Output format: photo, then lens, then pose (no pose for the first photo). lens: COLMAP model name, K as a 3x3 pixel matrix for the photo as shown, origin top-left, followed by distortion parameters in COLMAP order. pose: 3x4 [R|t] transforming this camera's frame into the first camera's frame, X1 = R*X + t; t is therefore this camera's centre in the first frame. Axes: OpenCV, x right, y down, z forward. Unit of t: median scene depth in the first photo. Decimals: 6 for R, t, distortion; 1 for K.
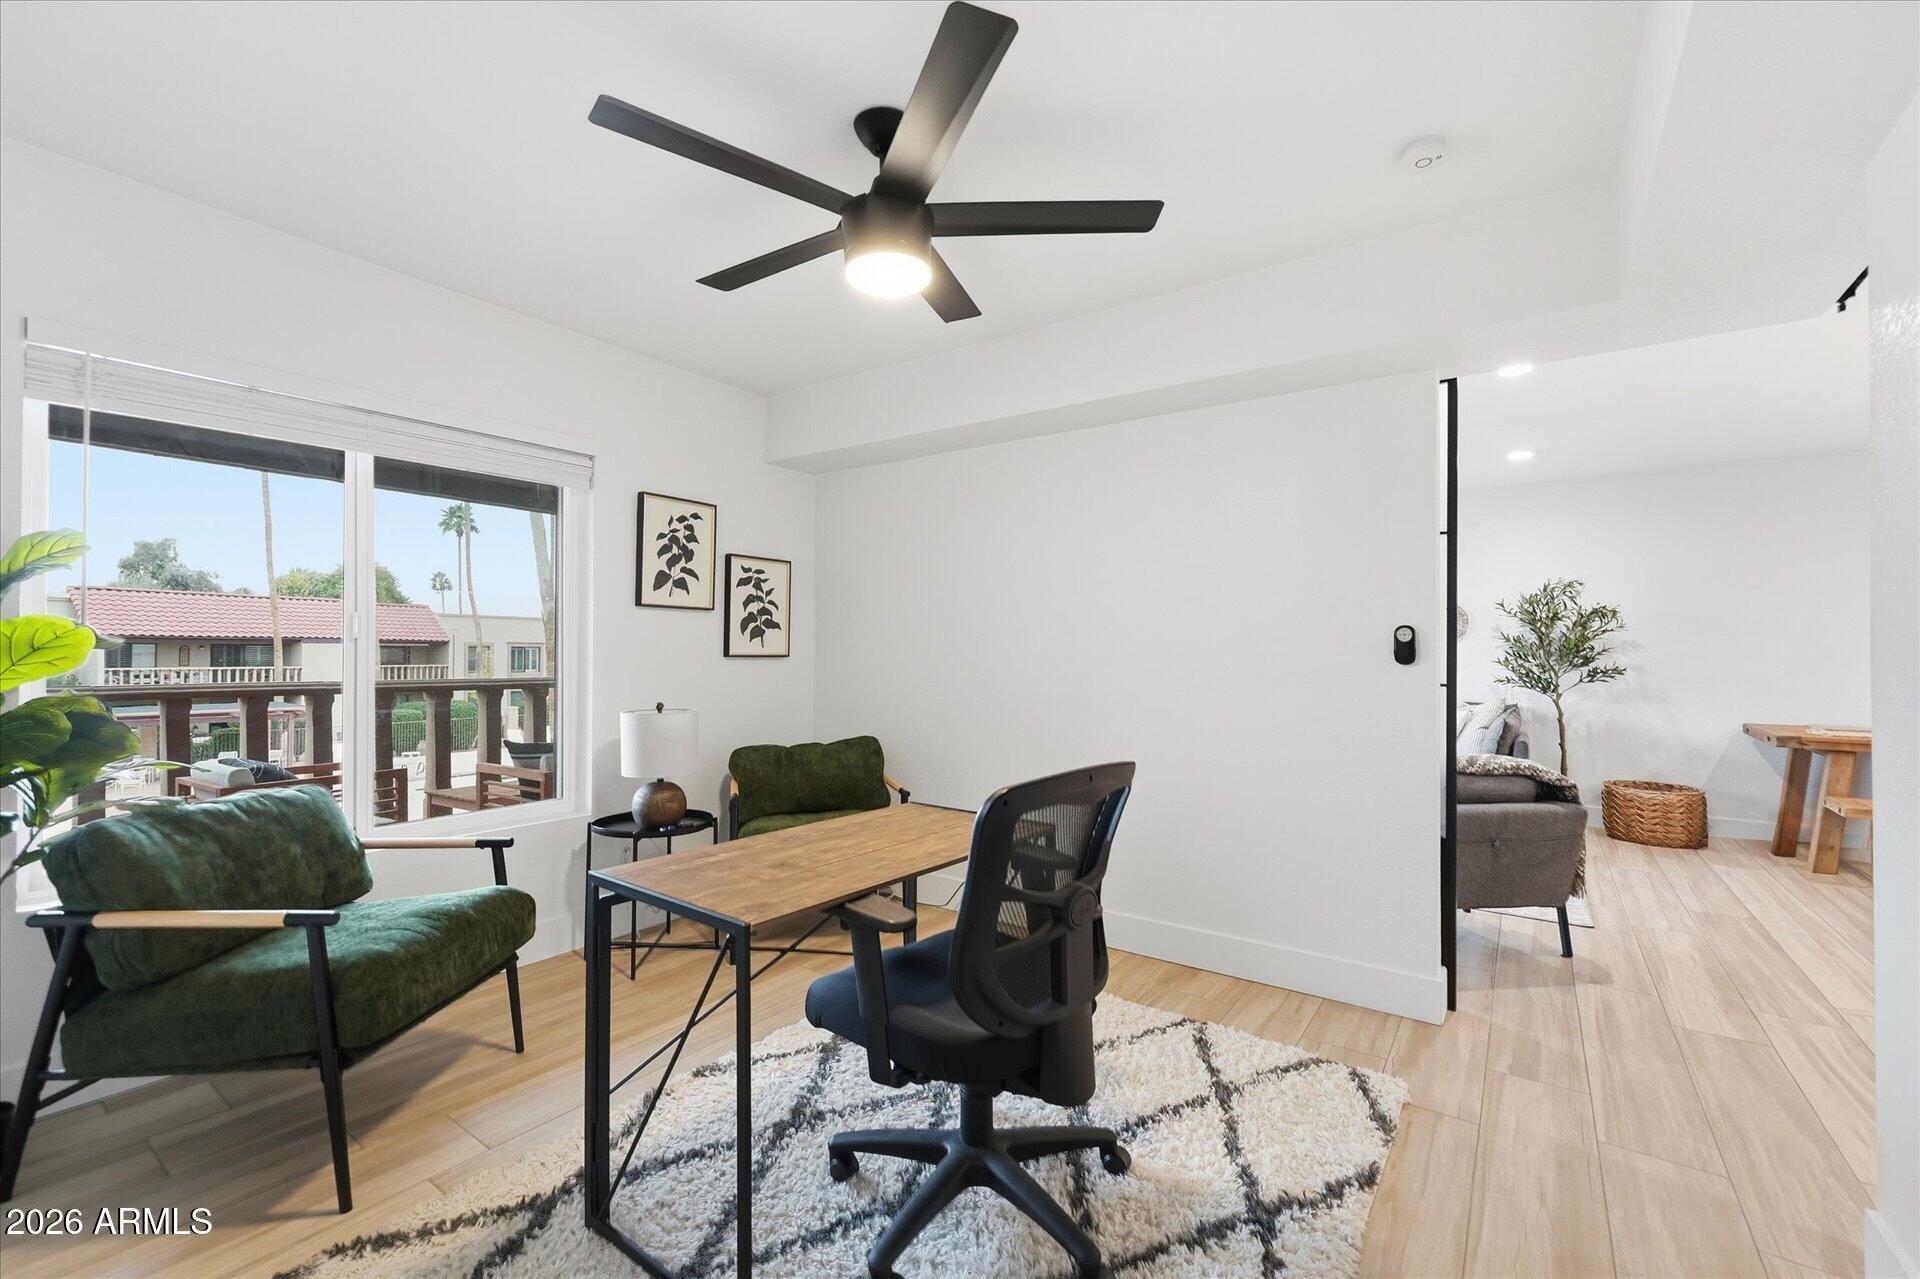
lens RADIAL K [[789.4, 0, 960.0], [0, 789.4, 639.5], [0, 0, 1]] dist [0.000155, 0.000032]
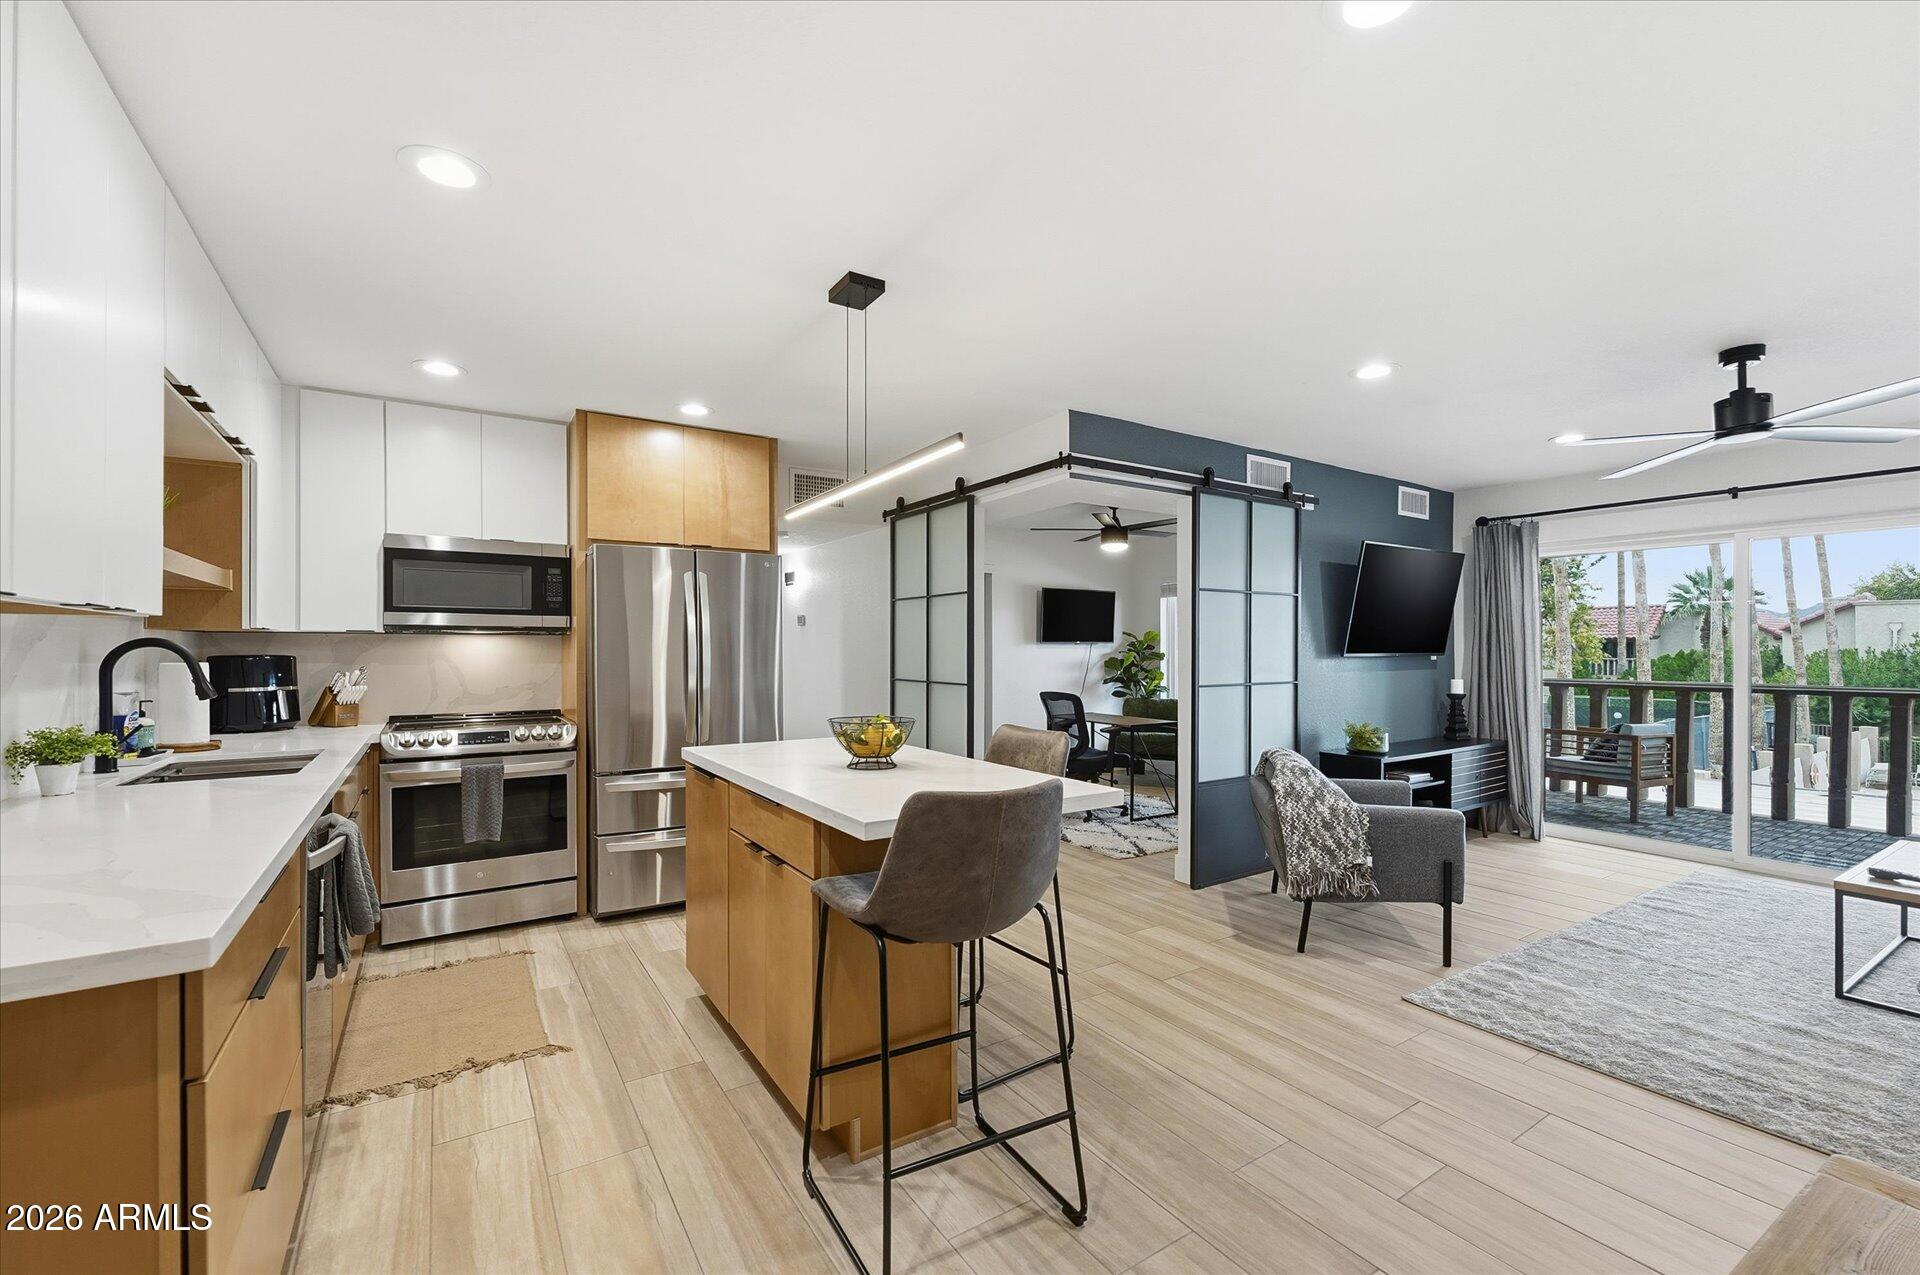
lens RADIAL K [[796.9, 0, 960.0], [0, 796.9, 637.5], [0, 0, 1]] dist [0.000588, 0.000074]
pose [[-0.361371, -0.017381, -0.932260, 2.165669], [0.012980, 0.999636, -0.023669, -0.003707], [0.932332, -0.020654, -0.361014, 1.076758]]
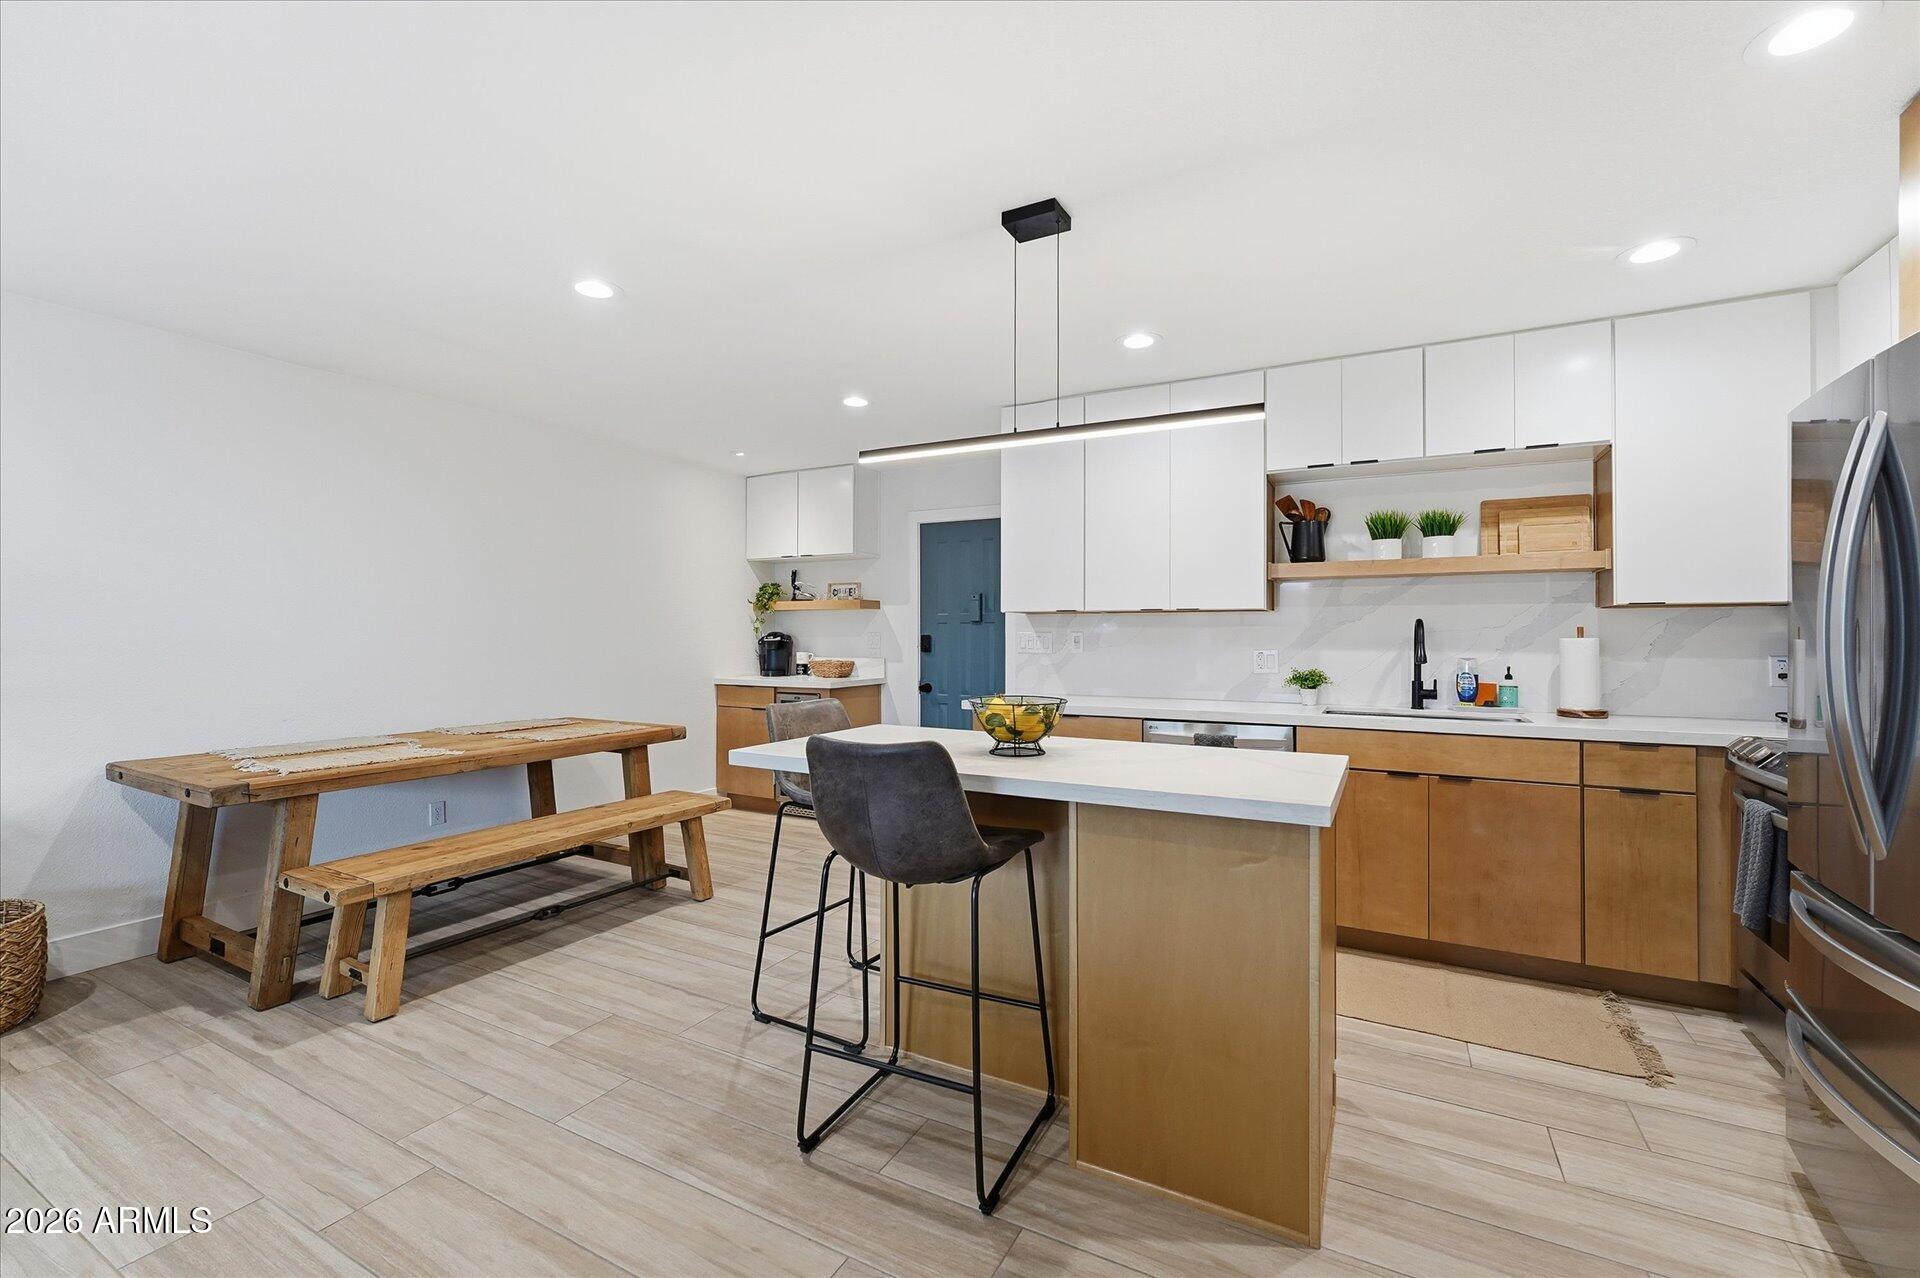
lens RADIAL K [[789.4, 0, 960.0], [0, 789.4, 639.0], [0, 0, 1]] dist [0.000155, 0.000032]
pose [[-0.129258, -0.007701, 0.991581, 0.601559], [-0.016250, 0.999852, 0.005647, 0.001094], [-0.991478, -0.015383, -0.129364, 0.820065]]
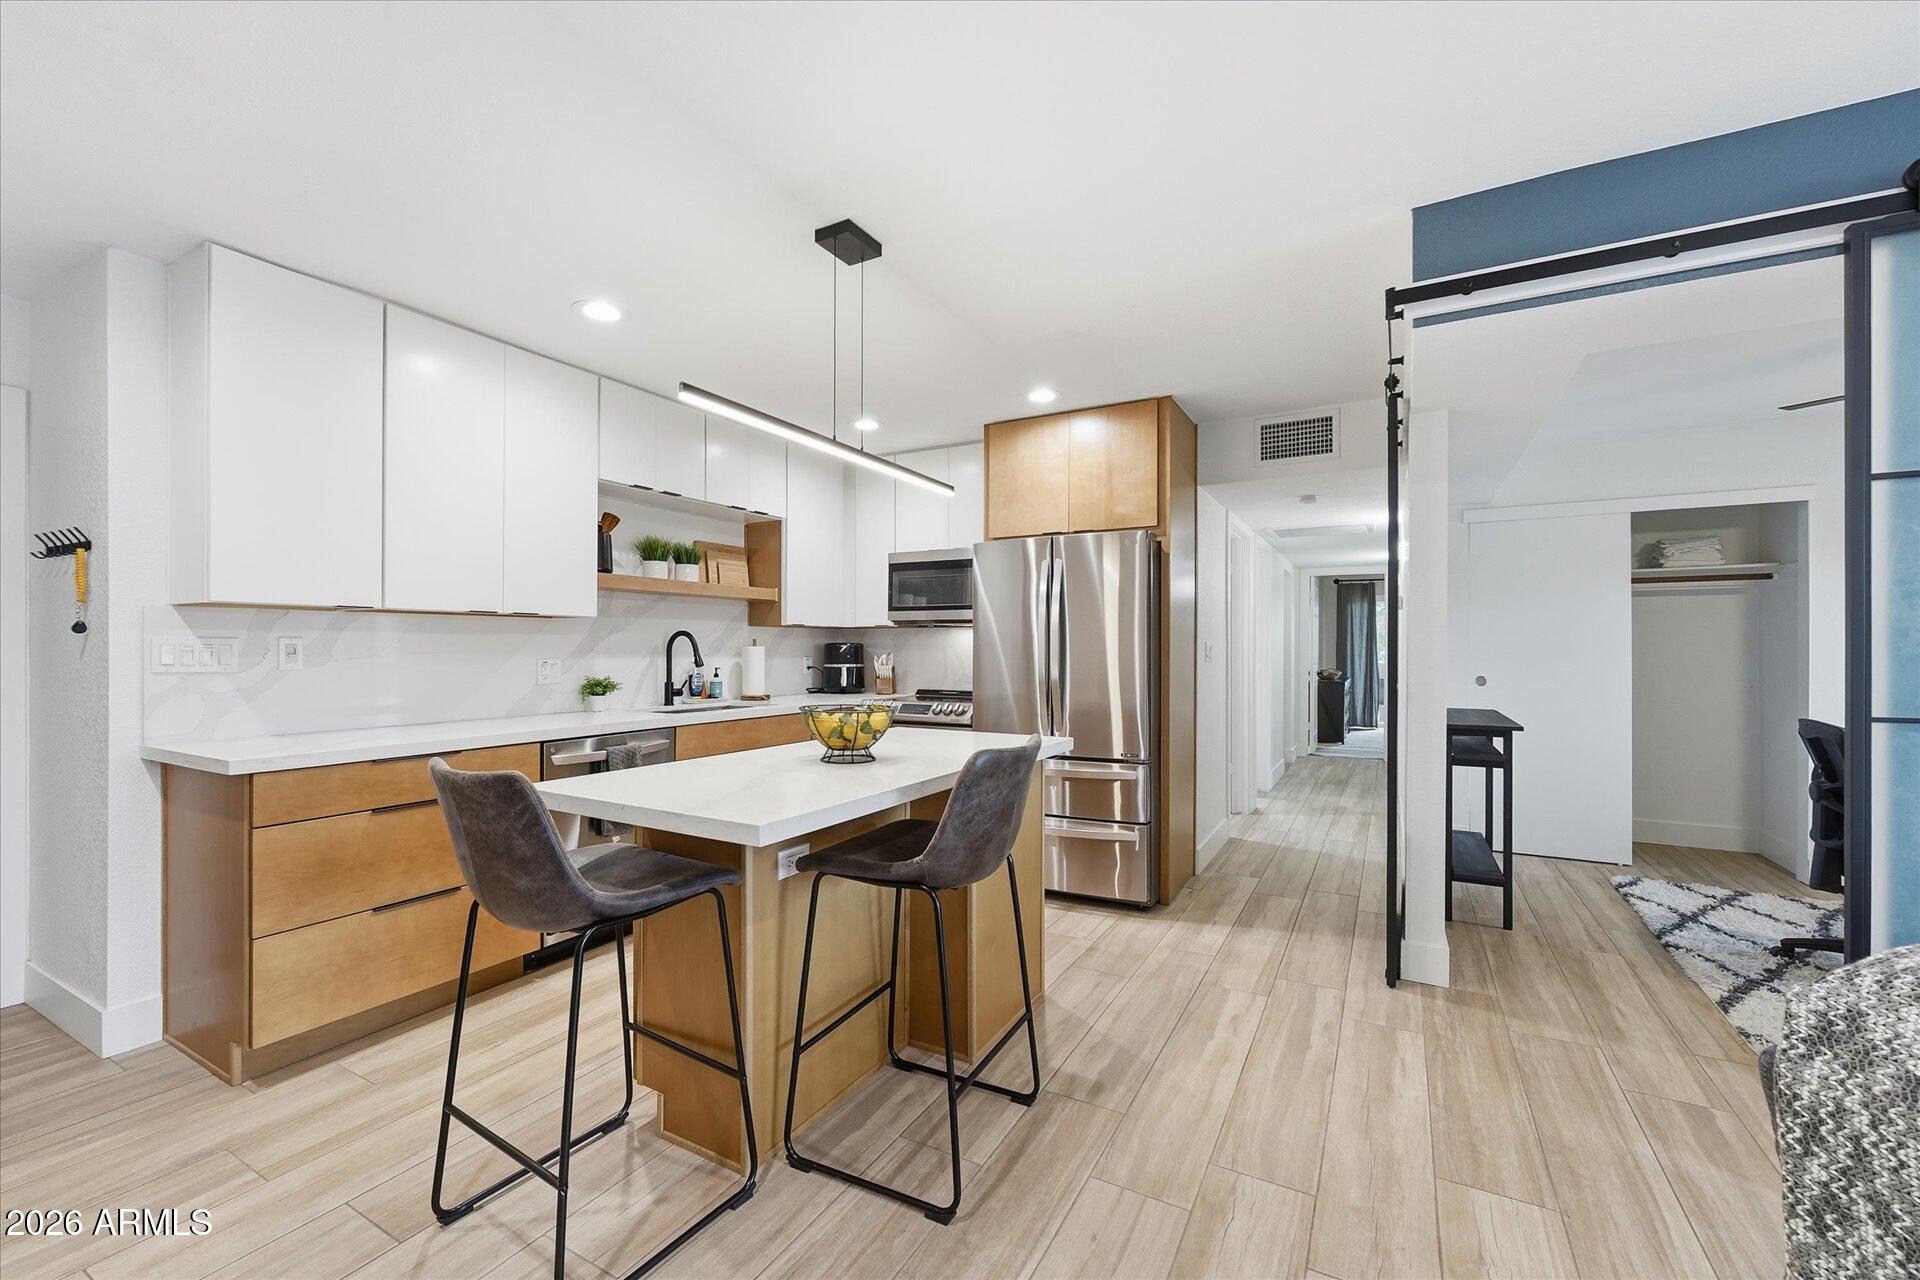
lens RADIAL K [[780.7, 0, 960.0], [0, 780.7, 640.0], [0, 0, 1]] dist [-0.003155, -0.000027]
pose [[-0.993471, -0.006879, -0.113877, 1.347128], [-0.004196, 0.999708, -0.023784, 0.015219], [0.114007, -0.023151, -0.993210, 1.459470]]
